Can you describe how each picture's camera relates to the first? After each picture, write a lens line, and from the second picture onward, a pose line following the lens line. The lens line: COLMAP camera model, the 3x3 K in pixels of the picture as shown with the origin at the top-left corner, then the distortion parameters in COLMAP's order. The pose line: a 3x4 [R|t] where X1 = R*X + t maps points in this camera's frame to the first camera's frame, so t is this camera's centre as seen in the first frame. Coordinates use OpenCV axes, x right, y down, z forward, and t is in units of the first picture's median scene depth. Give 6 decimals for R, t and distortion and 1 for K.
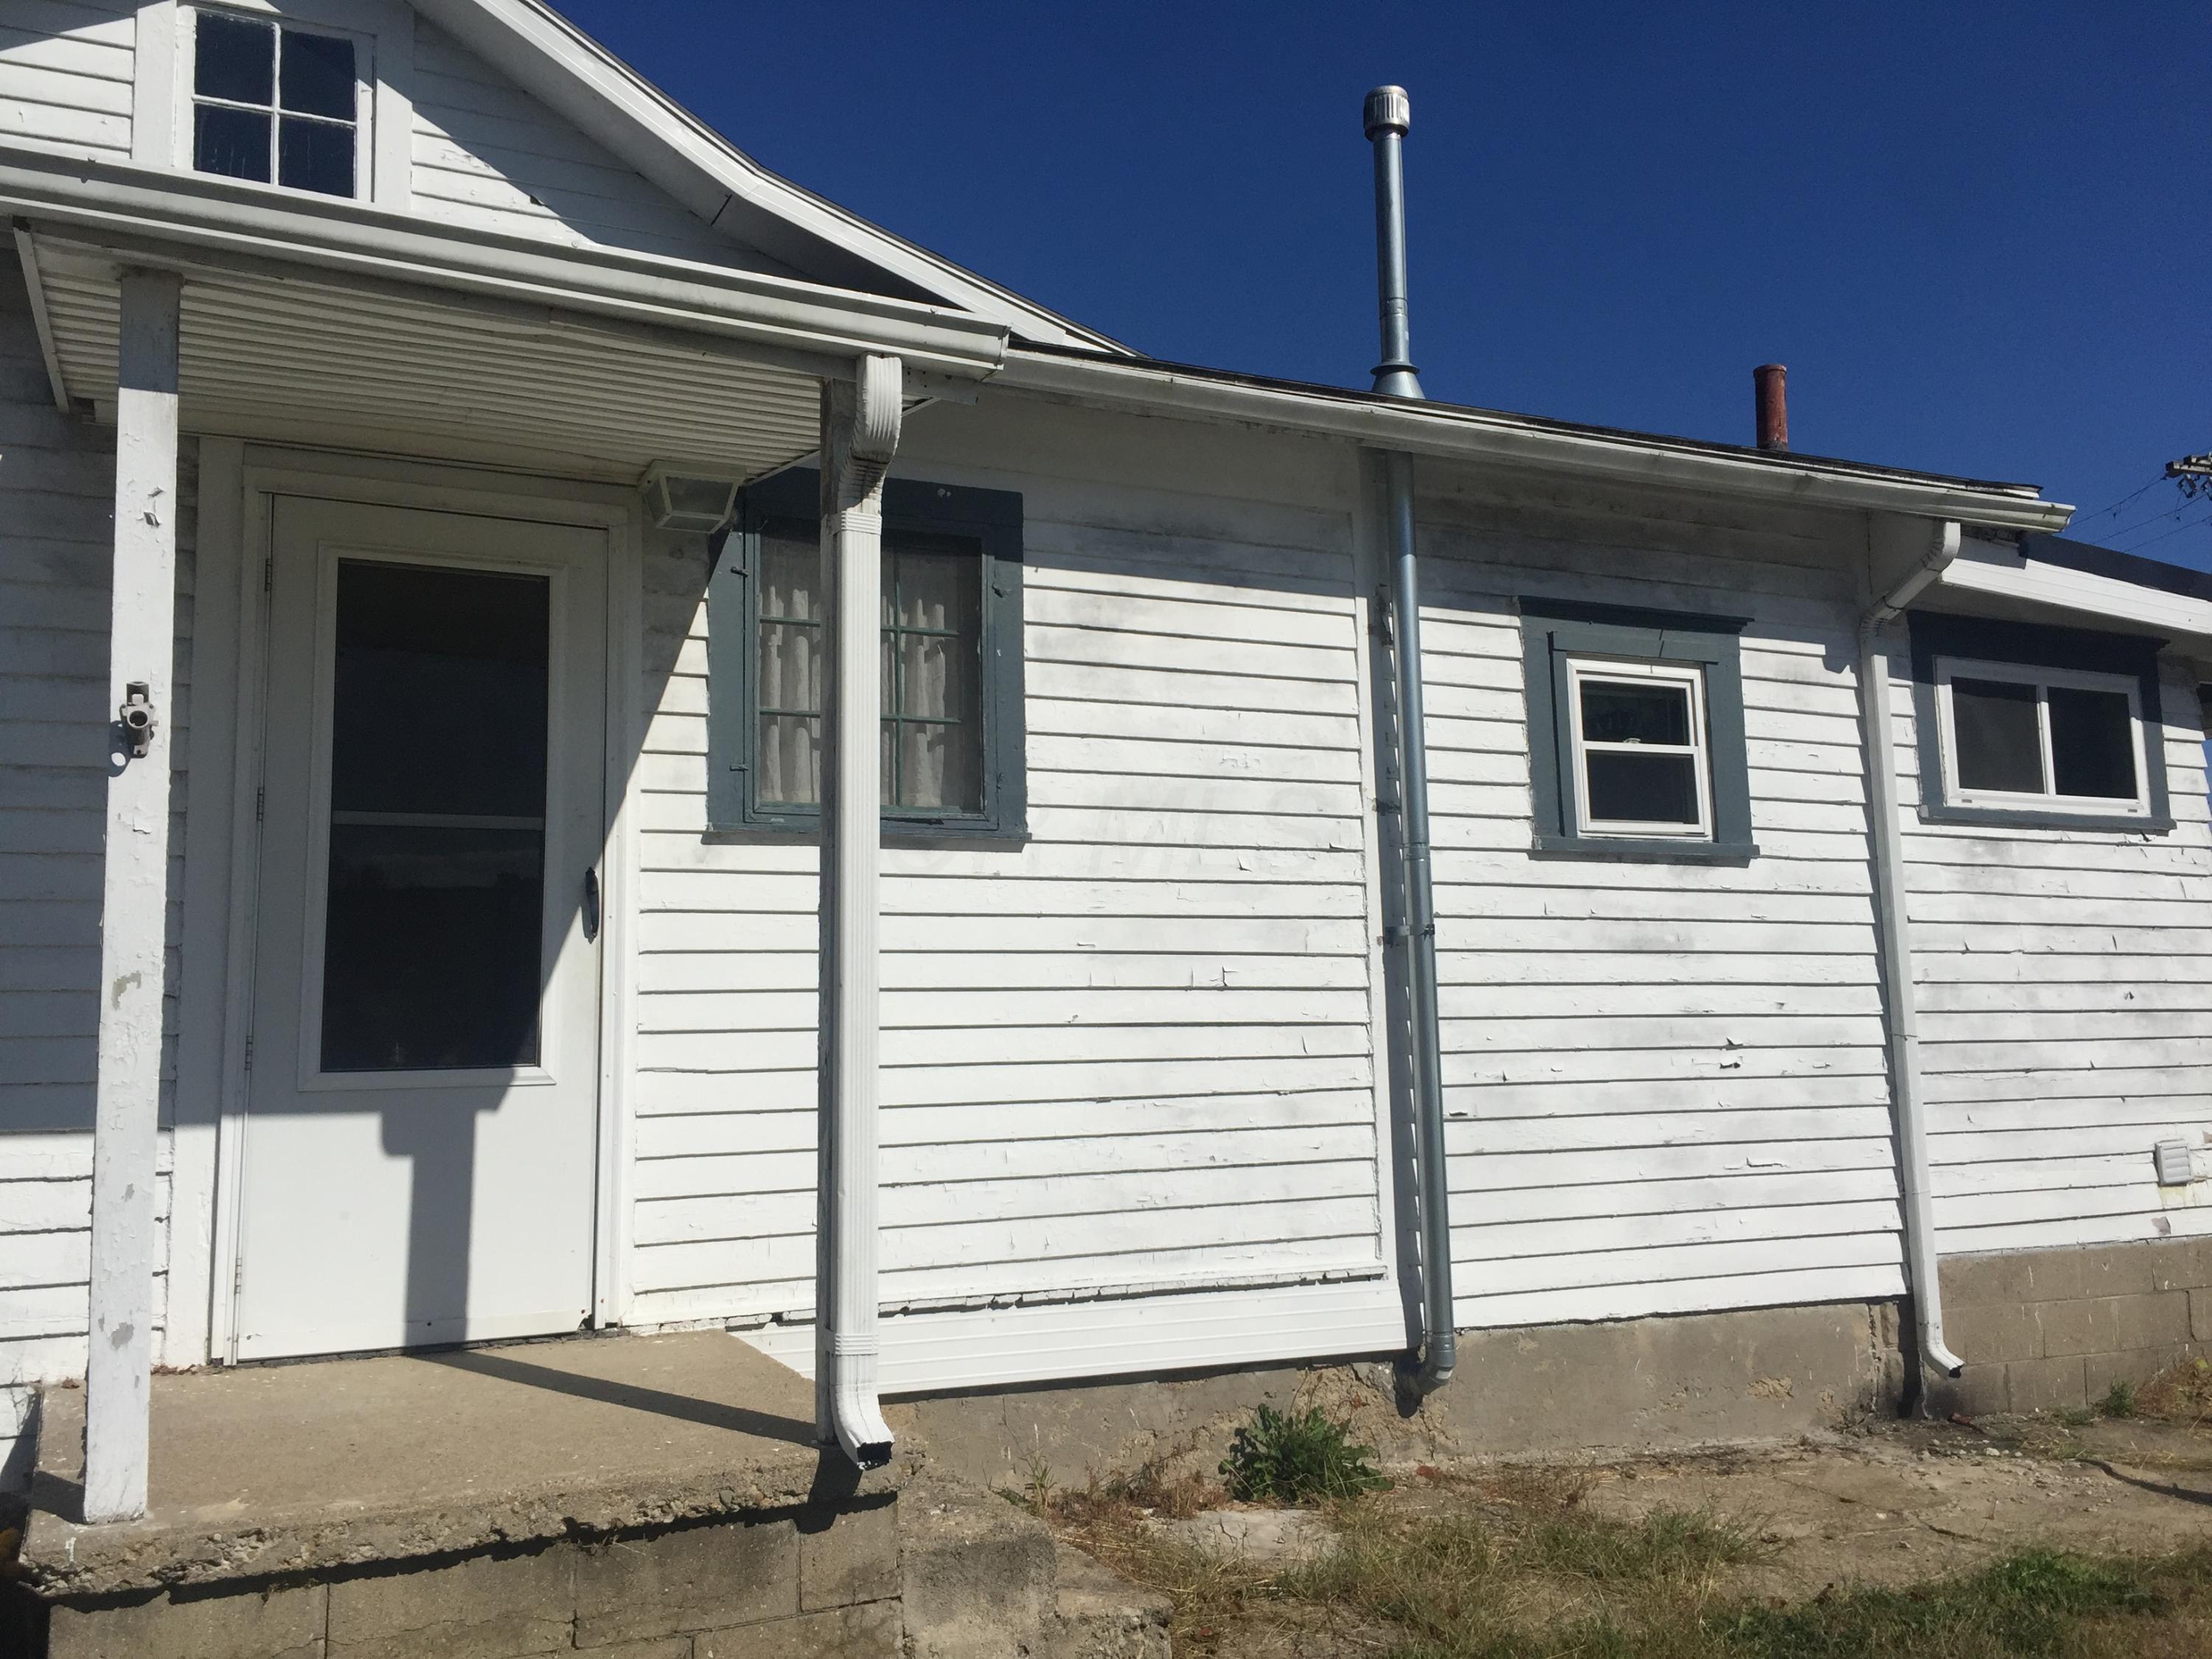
lens RADIAL K [[1870.0, 0, 1106.0], [0, 1870.0, 829.5], [0, 0, 1]] dist [0.096852, -0.115911]
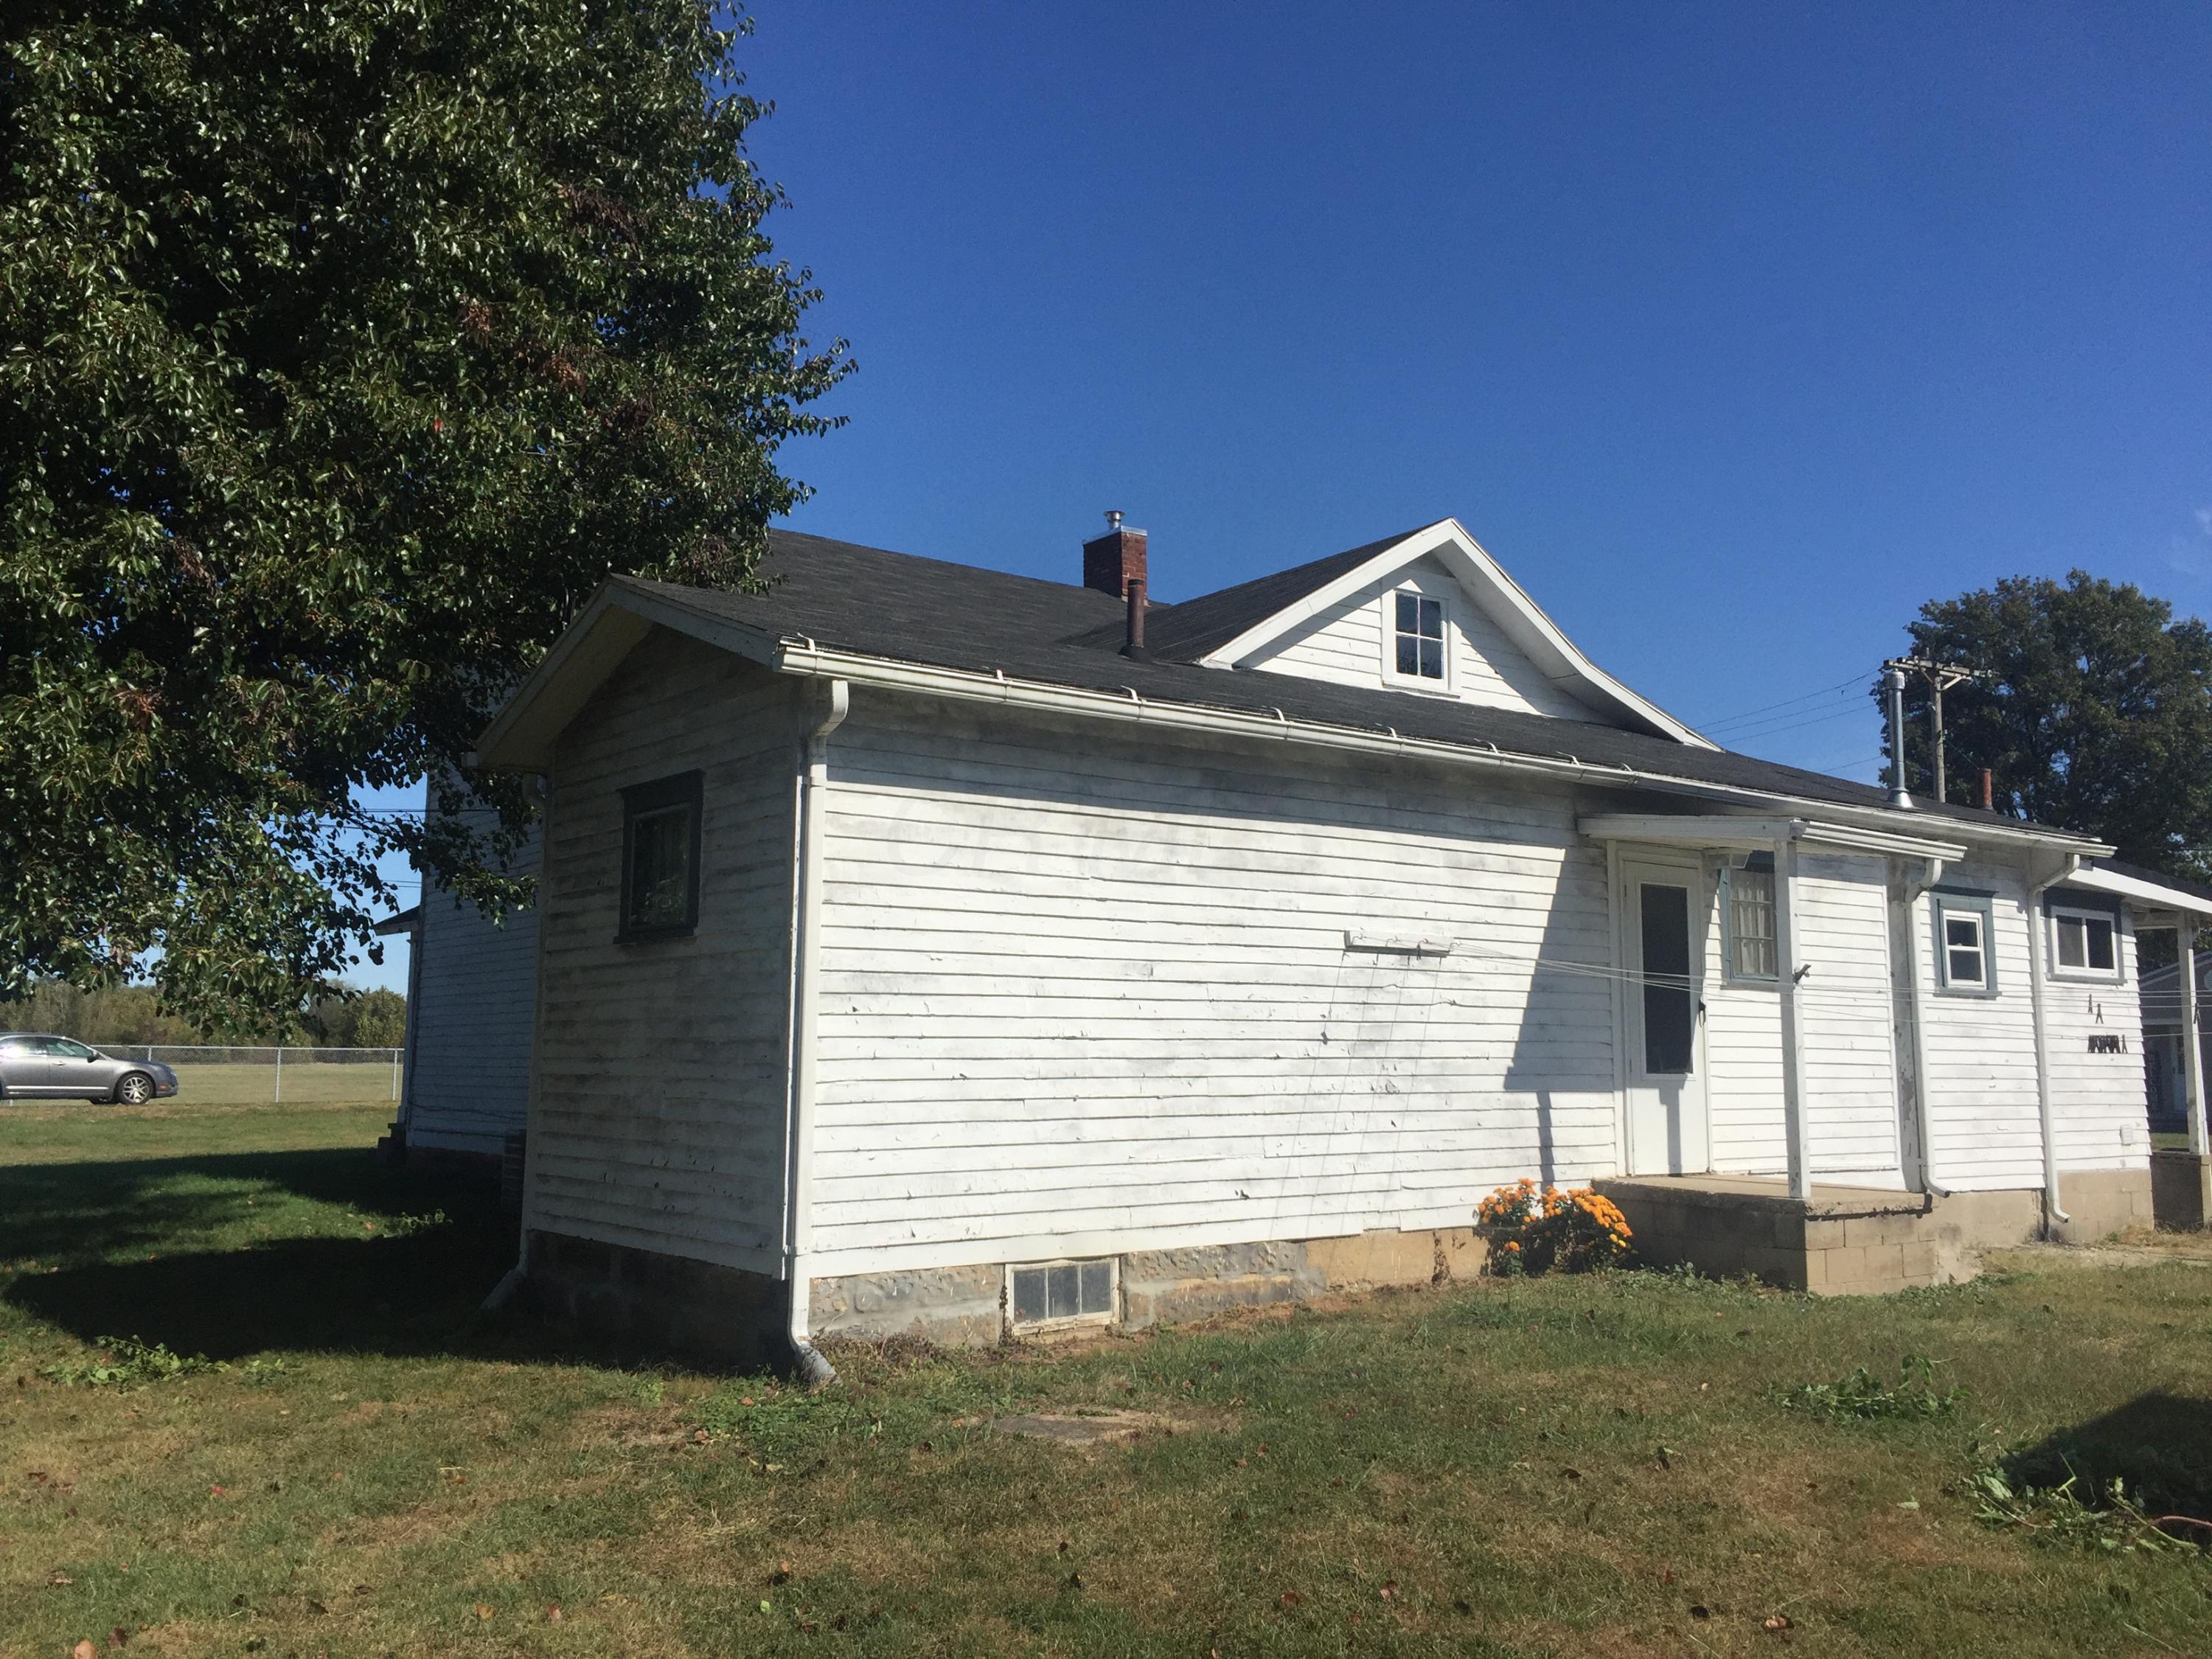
lens RADIAL K [[1870.0, 0, 1106.0], [0, 1870.0, 829.5], [0, 0, 1]] dist [0.096852, -0.115911]
pose [[0.978257, 0.051558, 0.200883, -1.573279], [-0.049852, 0.998665, -0.013546, -0.135035], [-0.201314, 0.003237, 0.979521, -1.380199]]
